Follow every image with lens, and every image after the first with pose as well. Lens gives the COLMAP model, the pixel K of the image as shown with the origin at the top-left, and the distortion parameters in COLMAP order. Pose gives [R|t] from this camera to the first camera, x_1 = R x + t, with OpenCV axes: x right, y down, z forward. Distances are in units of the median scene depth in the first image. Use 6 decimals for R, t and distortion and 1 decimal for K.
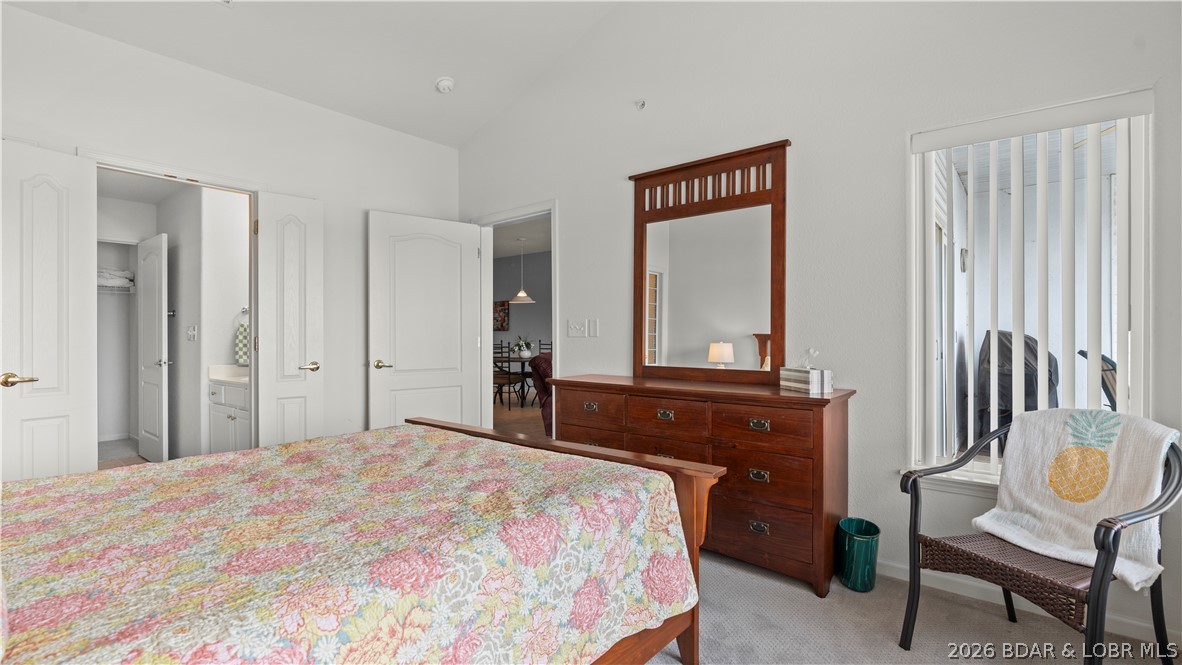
lens RADIAL K [[530.9, 0, 592.5], [0, 530.9, 333.5], [0, 0, 1]] dist [-0.013254, 0.005243]
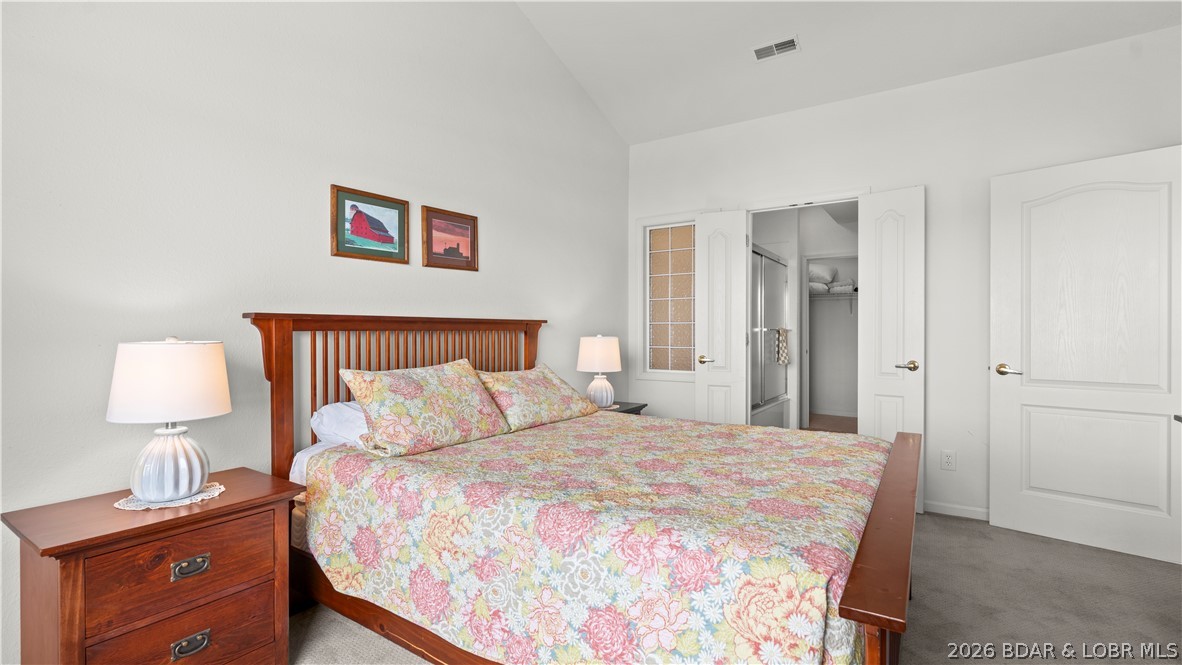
lens RADIAL K [[530.9, 0, 596.2], [0, 530.9, 337.1], [0, 0, 1]] dist [-0.013254, 0.005243]
pose [[0.107991, 0.009068, -0.994110, 0.751733], [0.003143, 0.999950, 0.009463, 0.002610], [0.994147, -0.004146, 0.107957, 0.766237]]
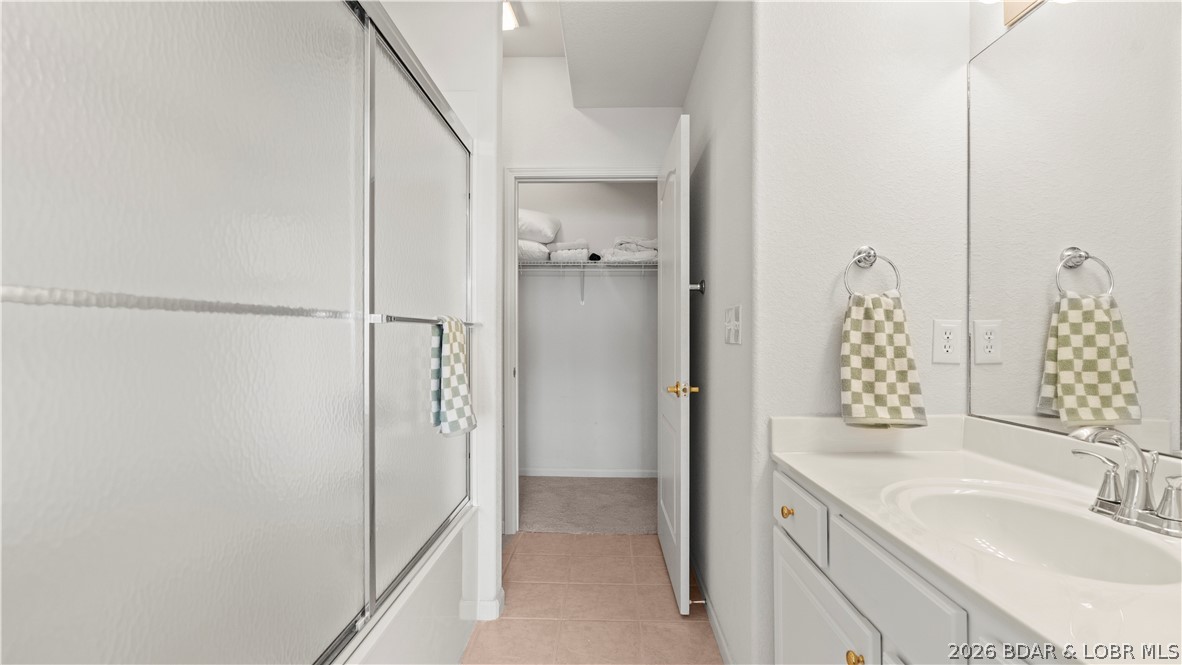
lens RADIAL K [[530.9, 0, 586.4], [0, 530.9, 334.3], [0, 0, 1]] dist [-0.013254, 0.005243]
pose [[0.603512, 0.003551, -0.797346, -1.388291], [-0.002512, 0.999994, 0.002552, 0.013333], [0.797350, 0.000463, 0.603517, 1.841028]]
